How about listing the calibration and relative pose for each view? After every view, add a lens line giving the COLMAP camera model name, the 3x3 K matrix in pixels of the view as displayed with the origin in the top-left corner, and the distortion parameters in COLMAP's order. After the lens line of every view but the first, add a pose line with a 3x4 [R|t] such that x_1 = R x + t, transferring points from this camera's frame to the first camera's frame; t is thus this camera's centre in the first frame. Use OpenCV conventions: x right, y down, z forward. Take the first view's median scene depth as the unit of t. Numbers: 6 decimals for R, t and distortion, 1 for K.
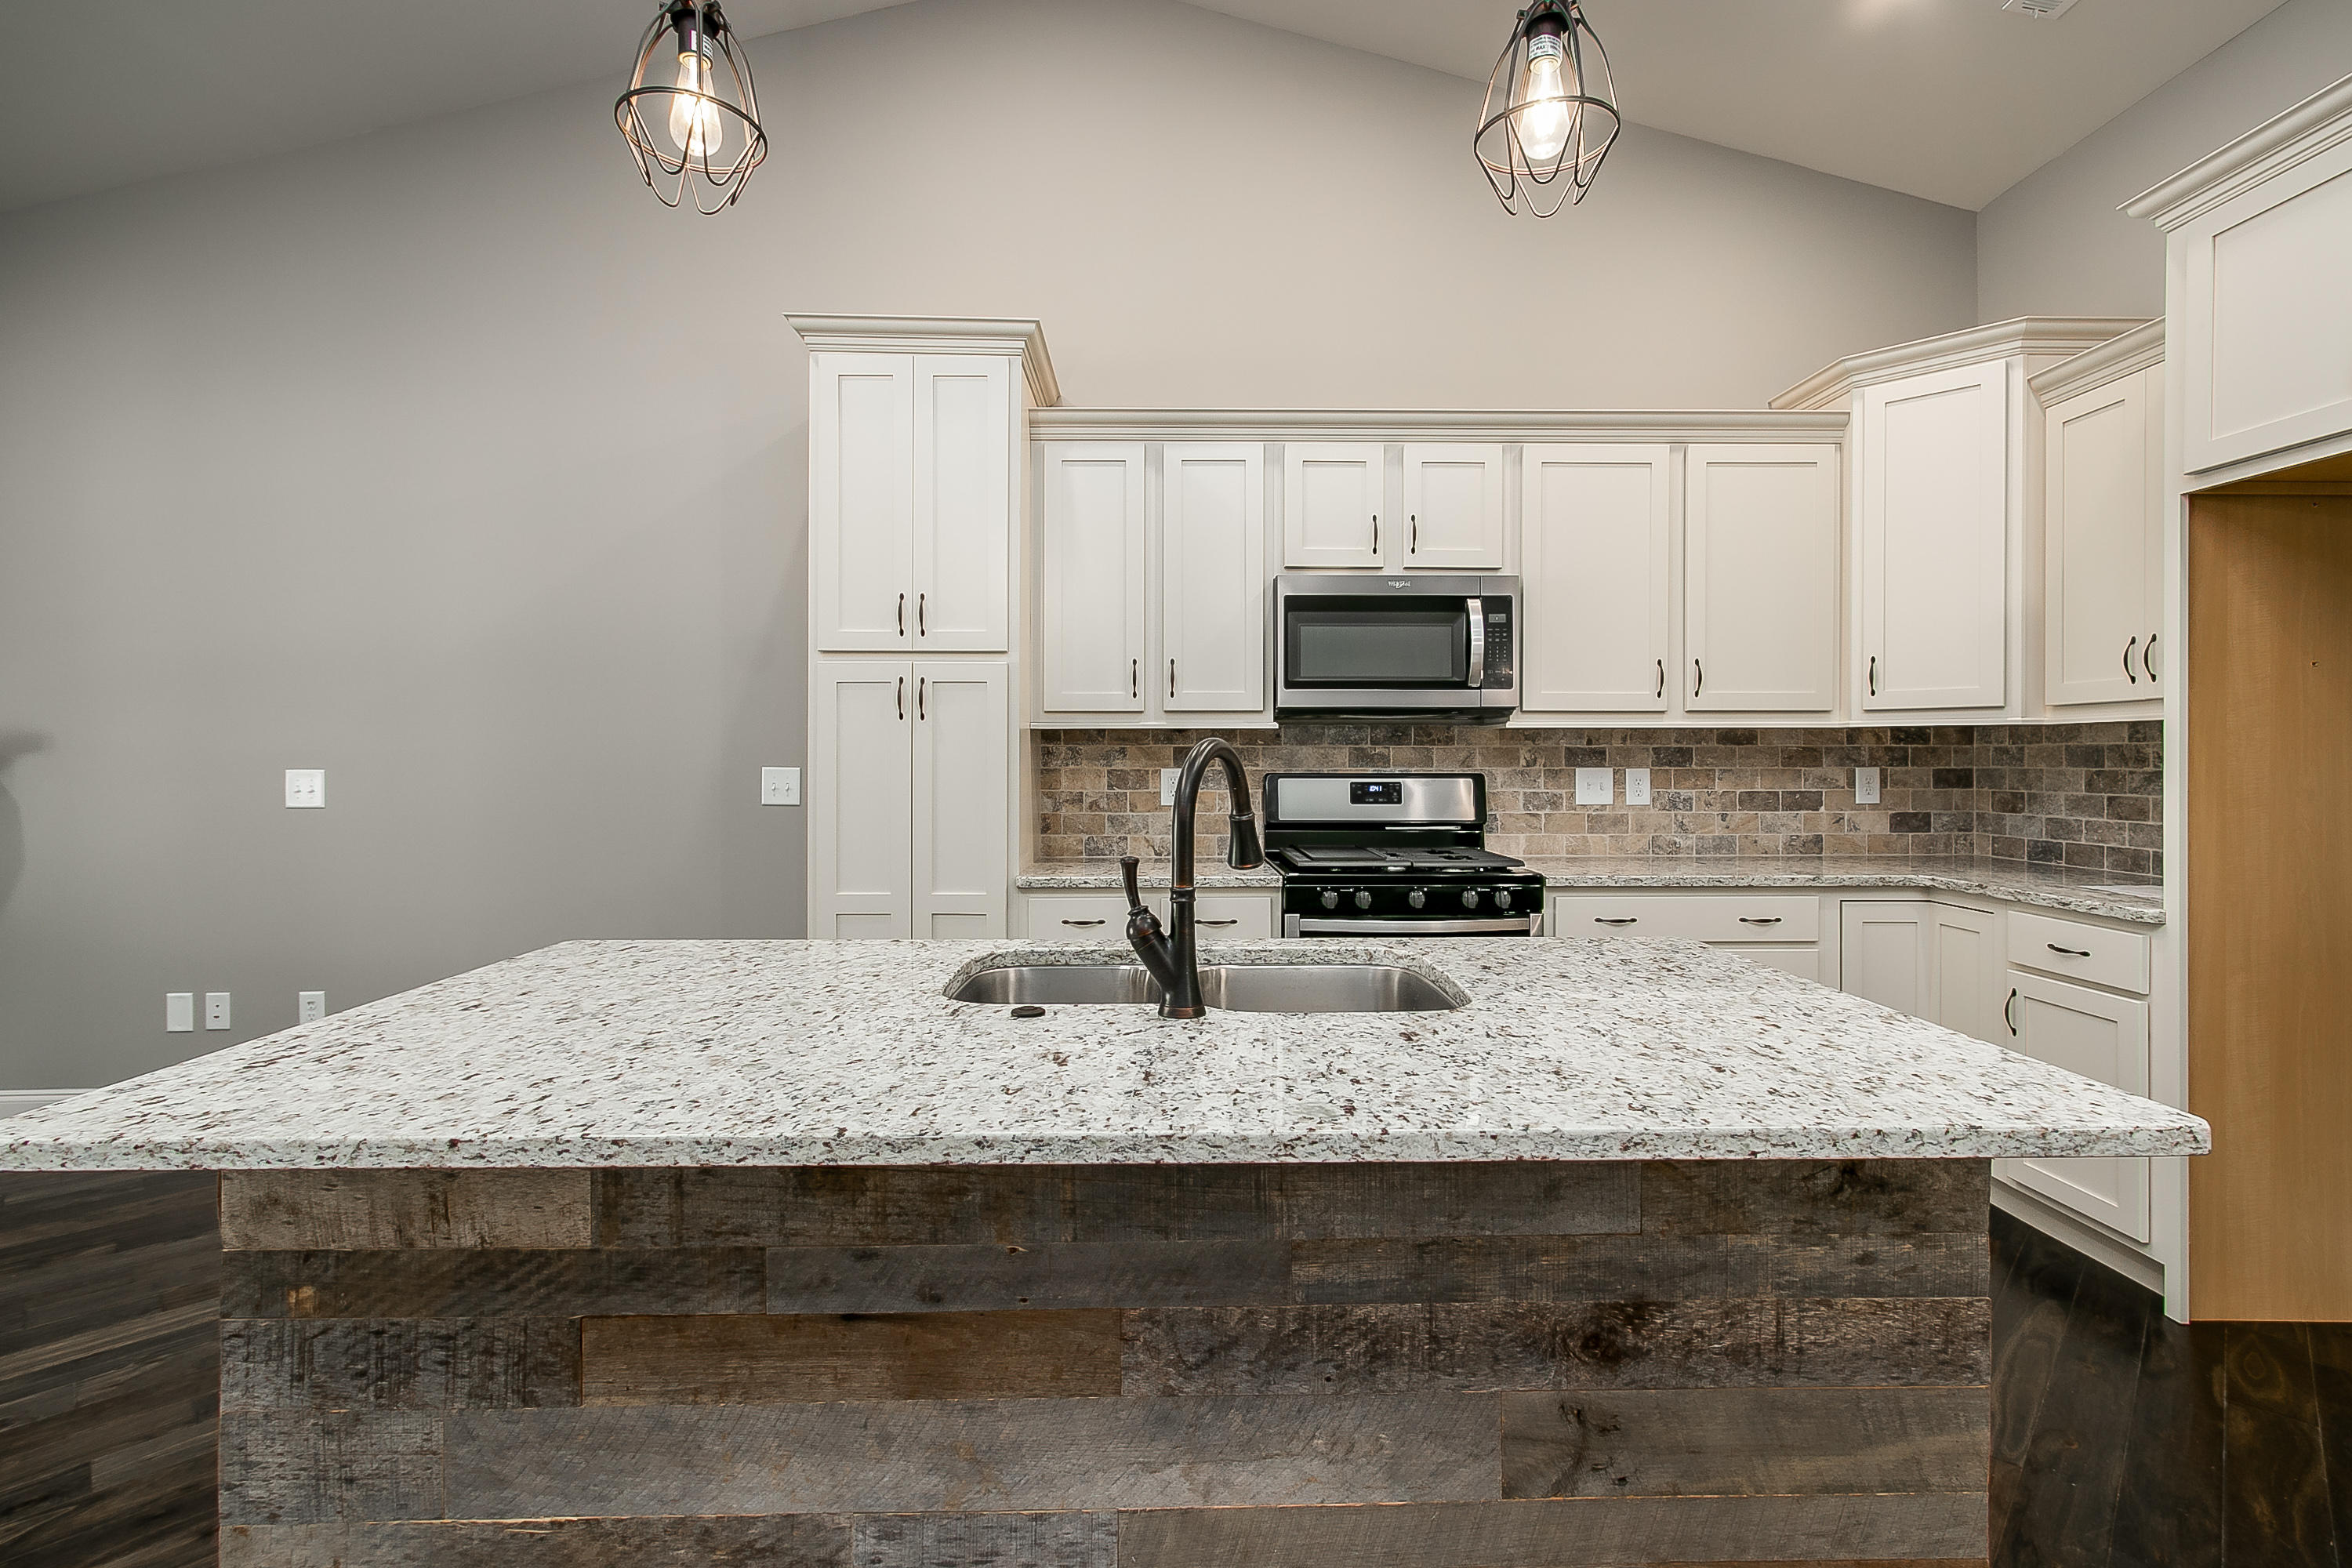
lens RADIAL K [[1092.5, 0, 1184.6], [0, 1092.5, 761.4], [0, 0, 1]] dist [0.001290, 0.001004]
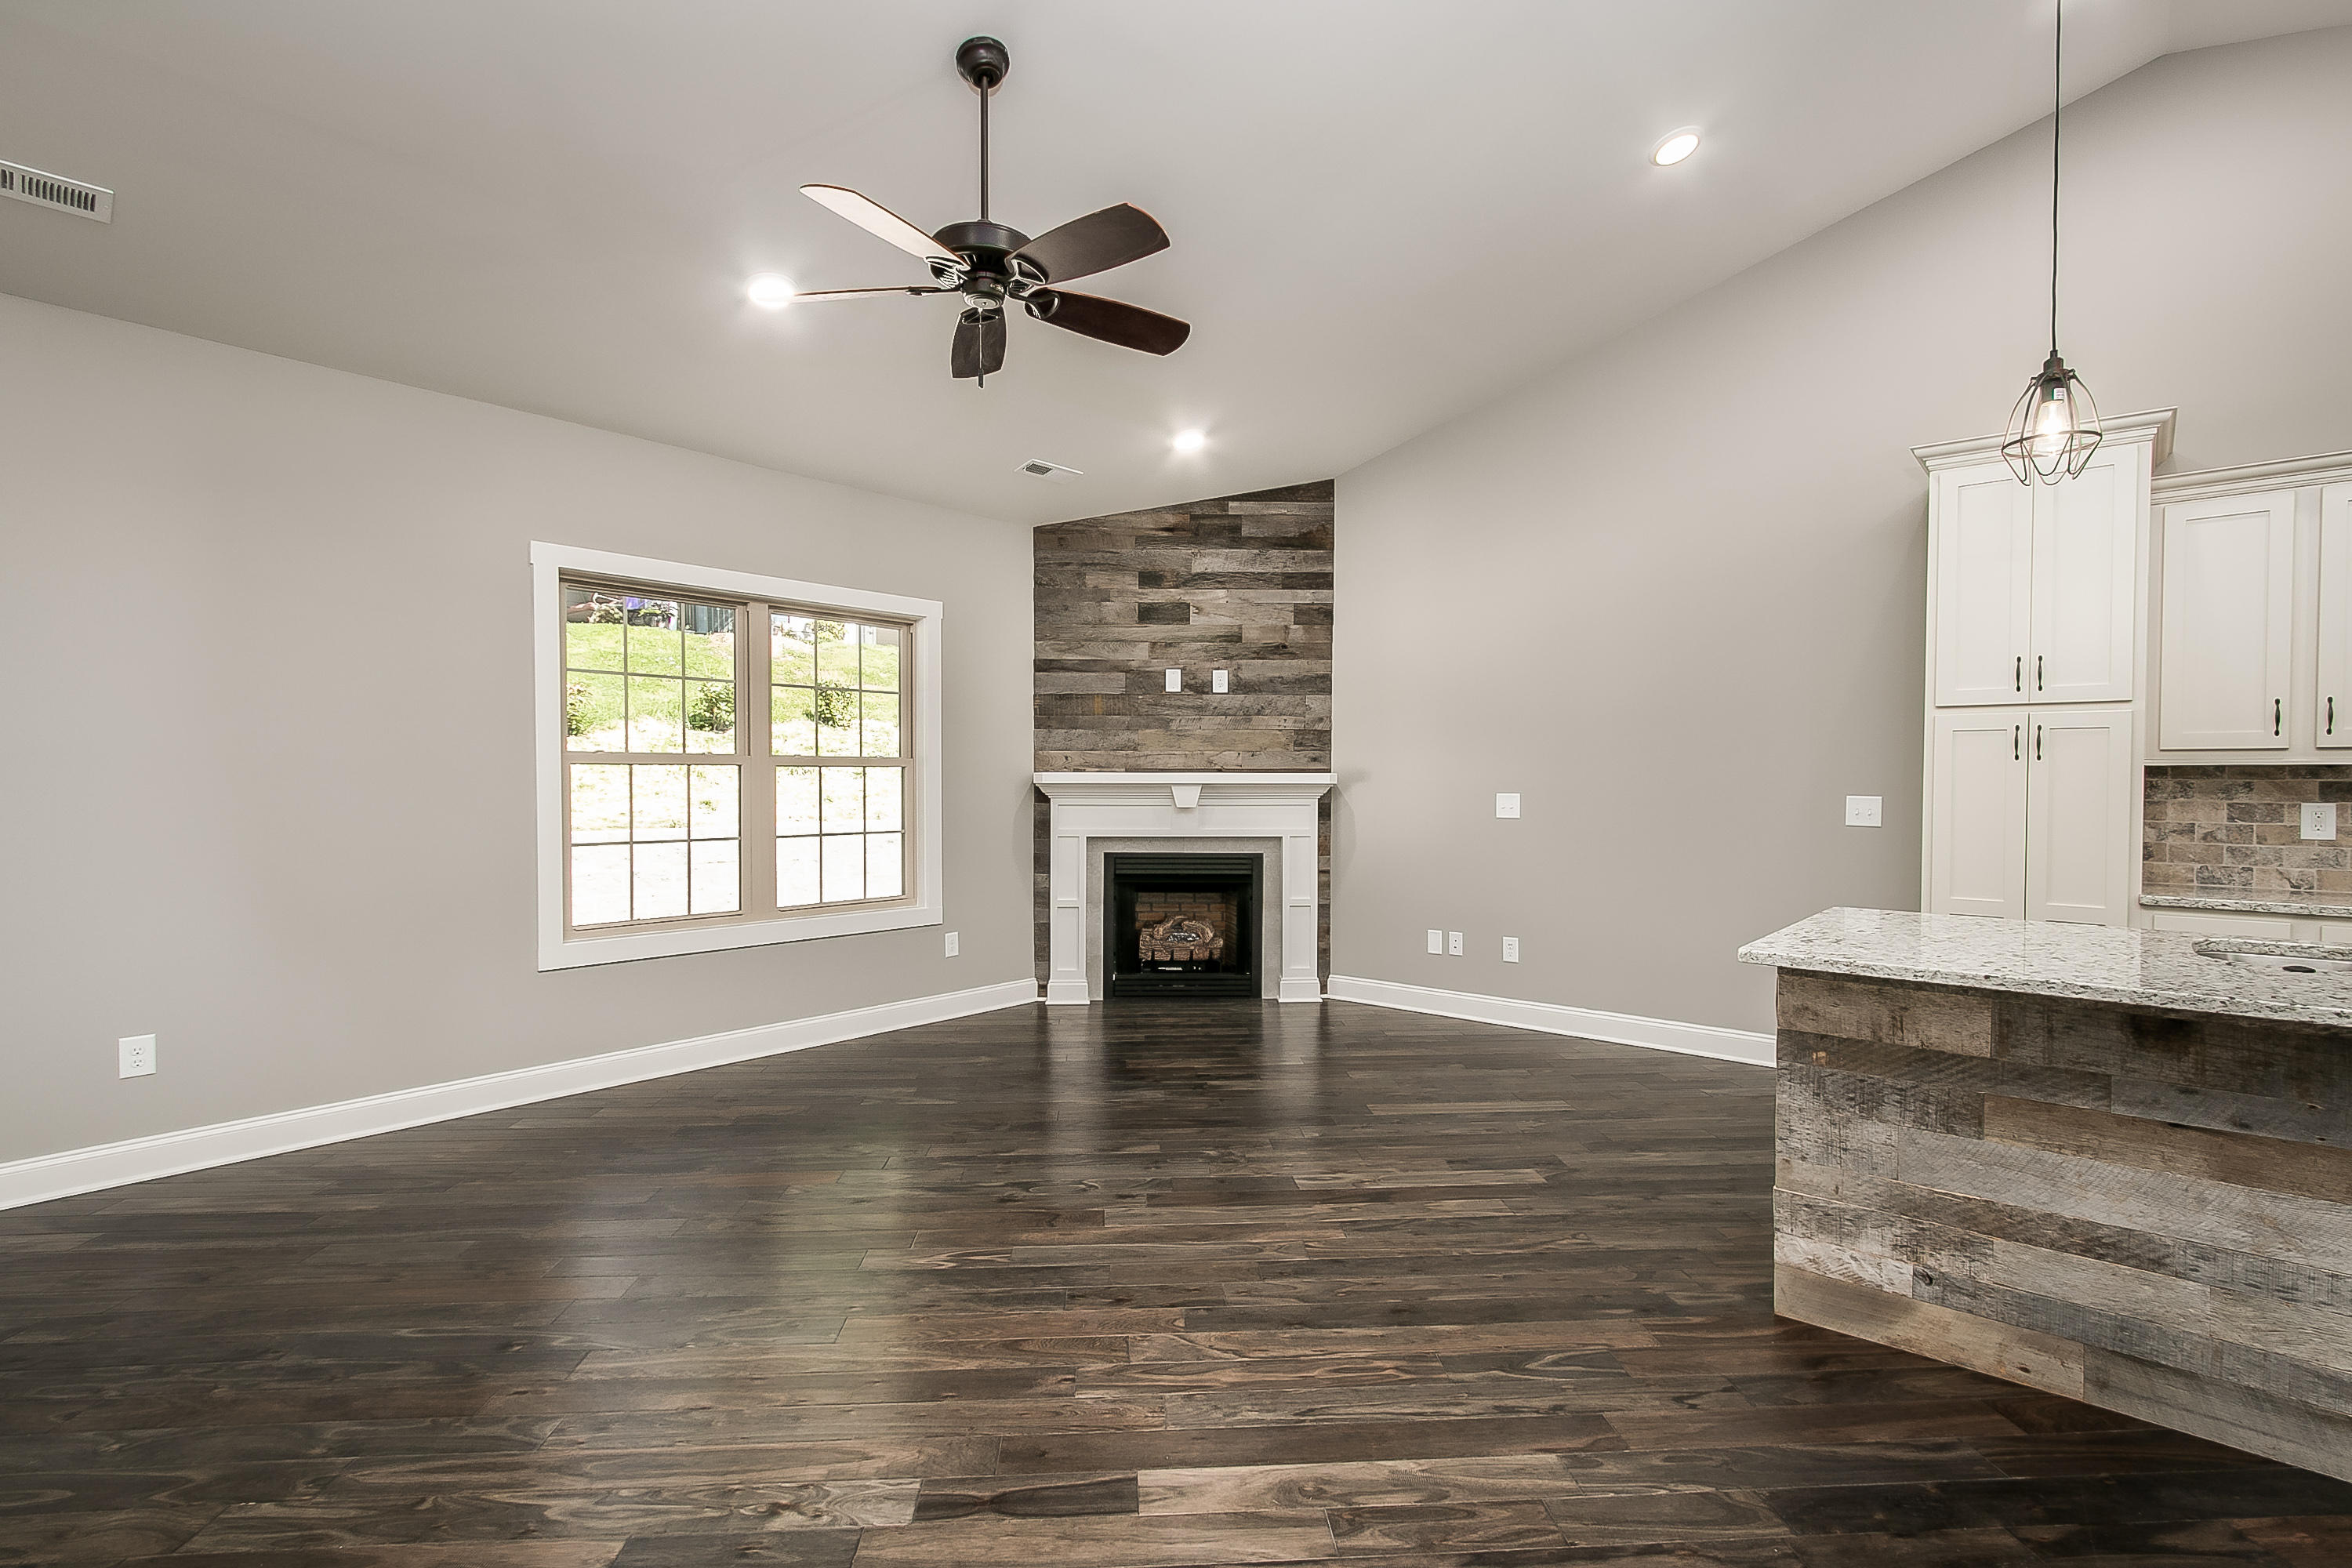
lens RADIAL K [[1094.6, 0, 1183.0], [0, 1094.6, 795.2], [0, 0, 1]] dist [-0.001251, 0.004790]
pose [[0.739369, 0.013006, -0.673174, -0.112694], [-0.004802, 0.999890, 0.014044, -0.010682], [0.673283, -0.007151, 0.739350, -0.492710]]
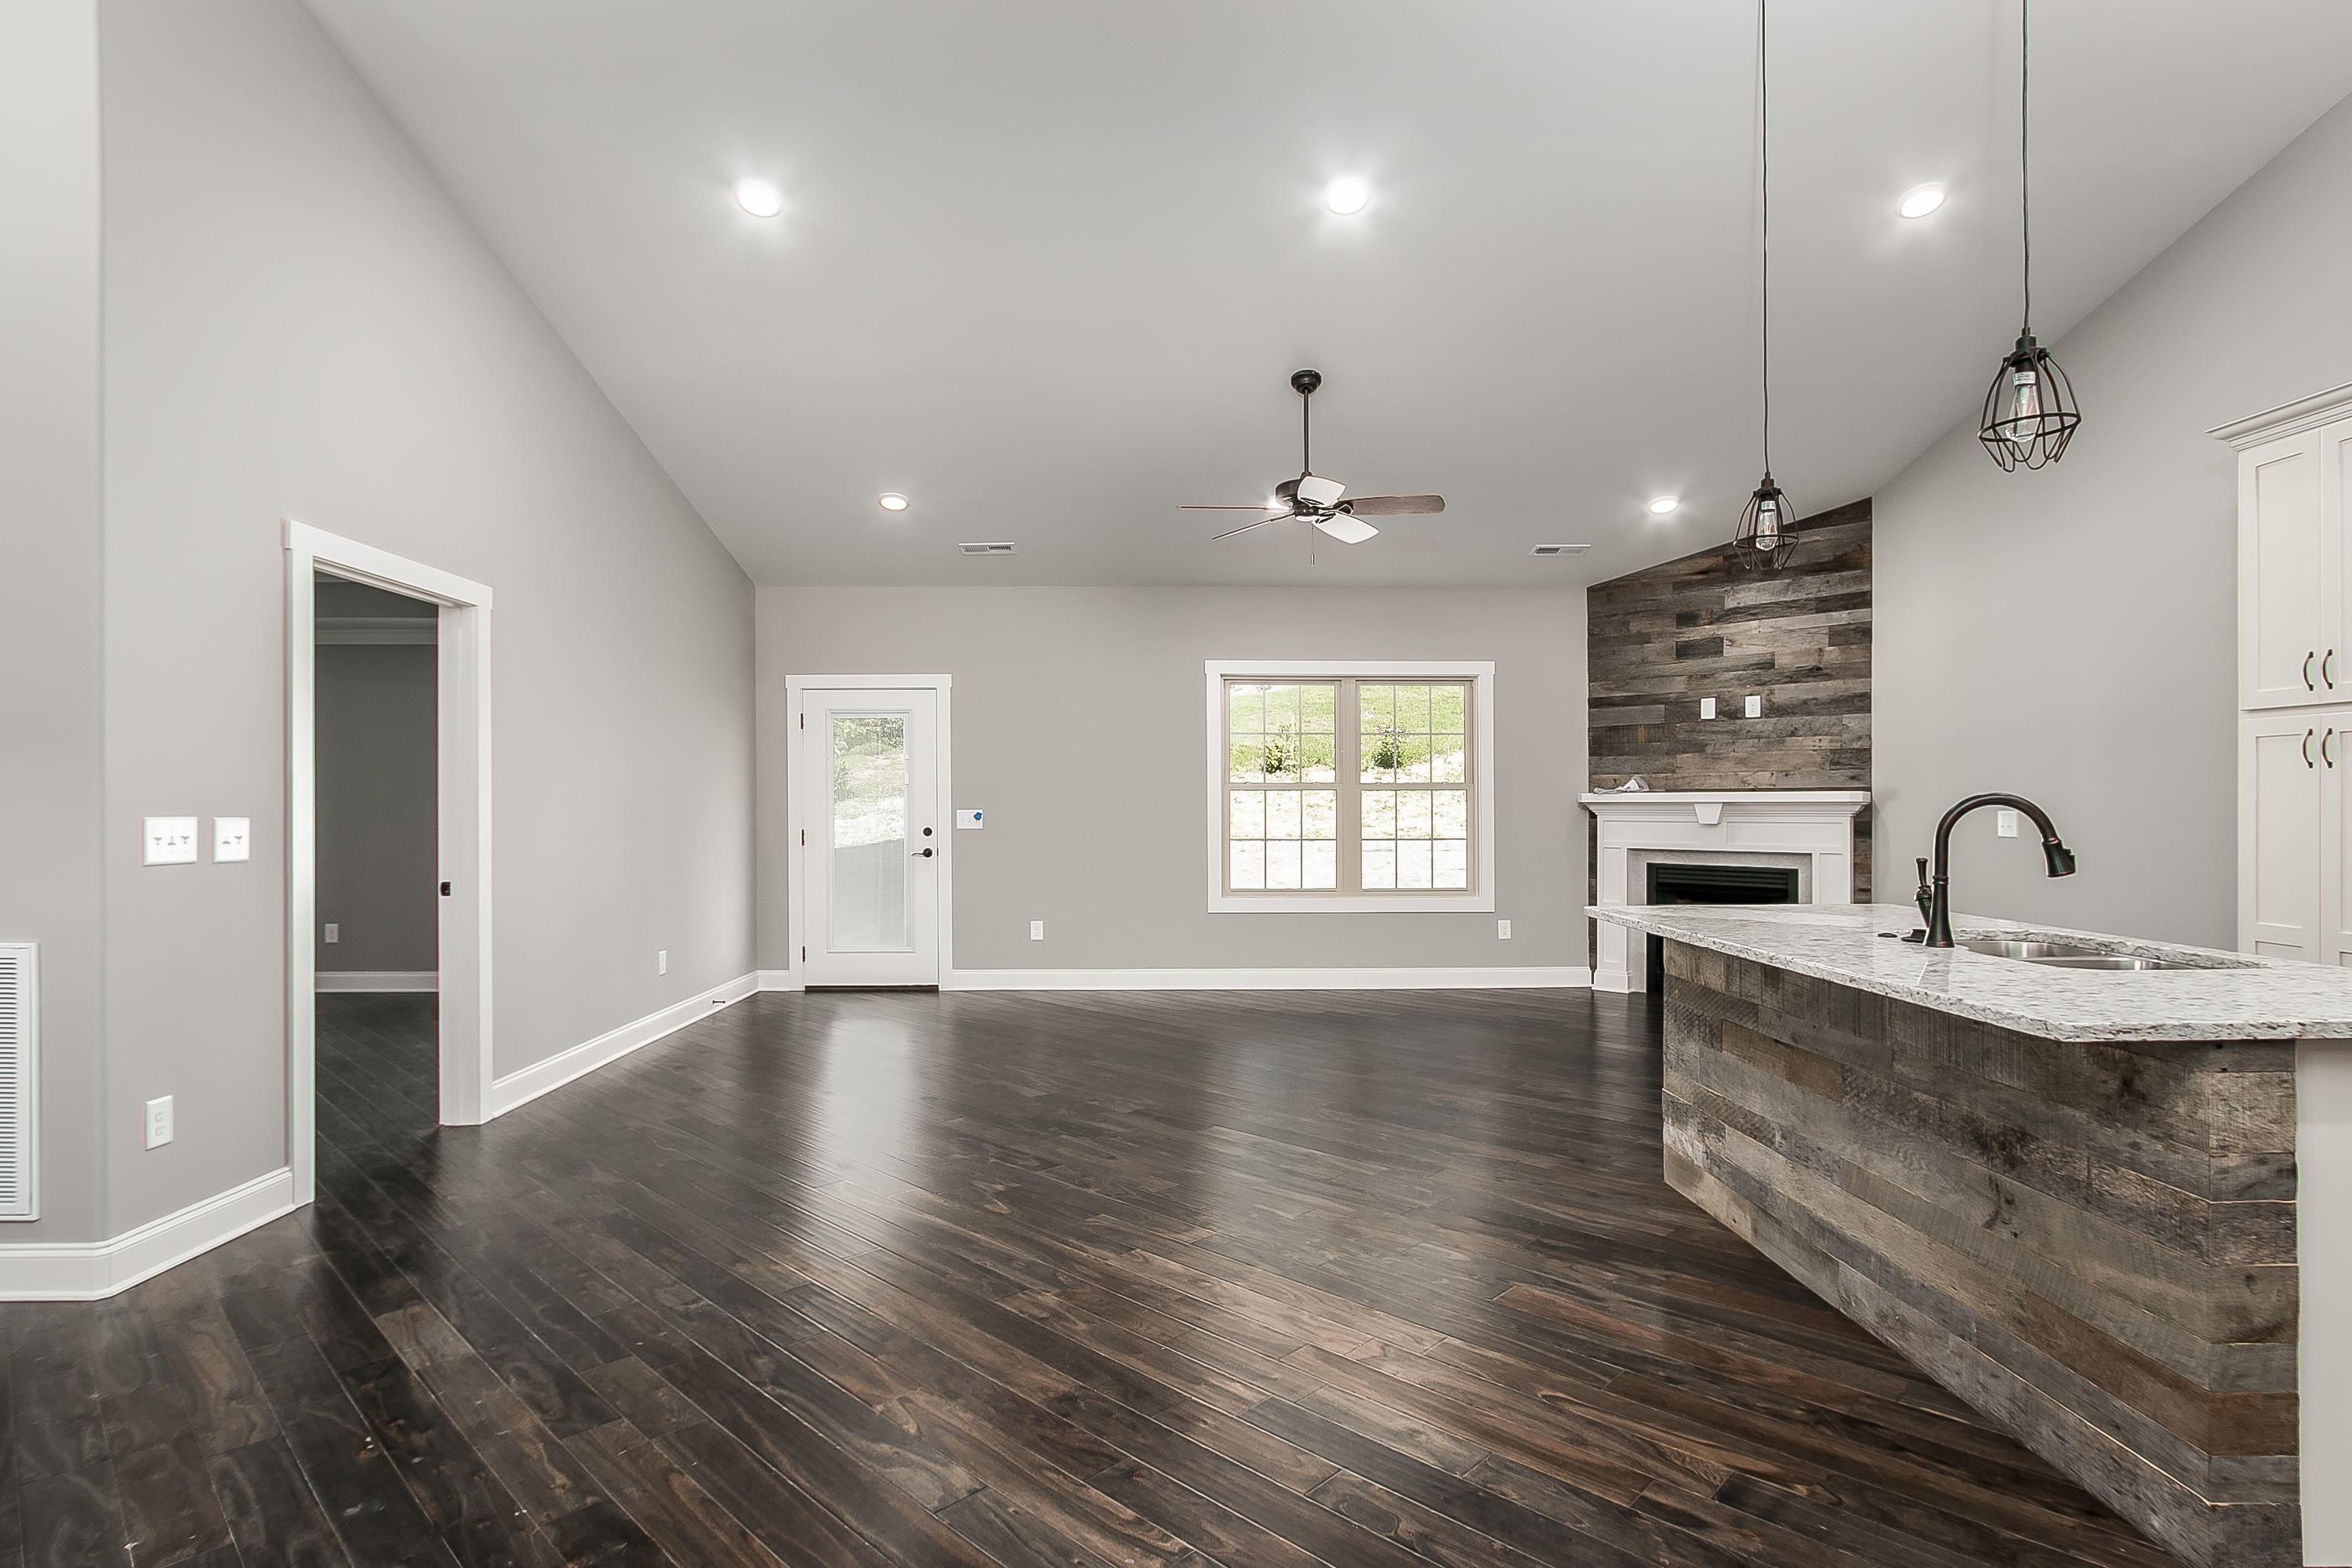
lens RADIAL K [[1182.2, 0, 1193.8], [0, 1182.2, 800.3], [0, 0, 1]] dist [0.001147, 0.001179]
pose [[0.010525, -0.001717, -0.999943, 0.831580], [-0.001671, 0.999997, -0.001735, -0.002323], [0.999943, 0.001689, 0.010522, -0.107645]]
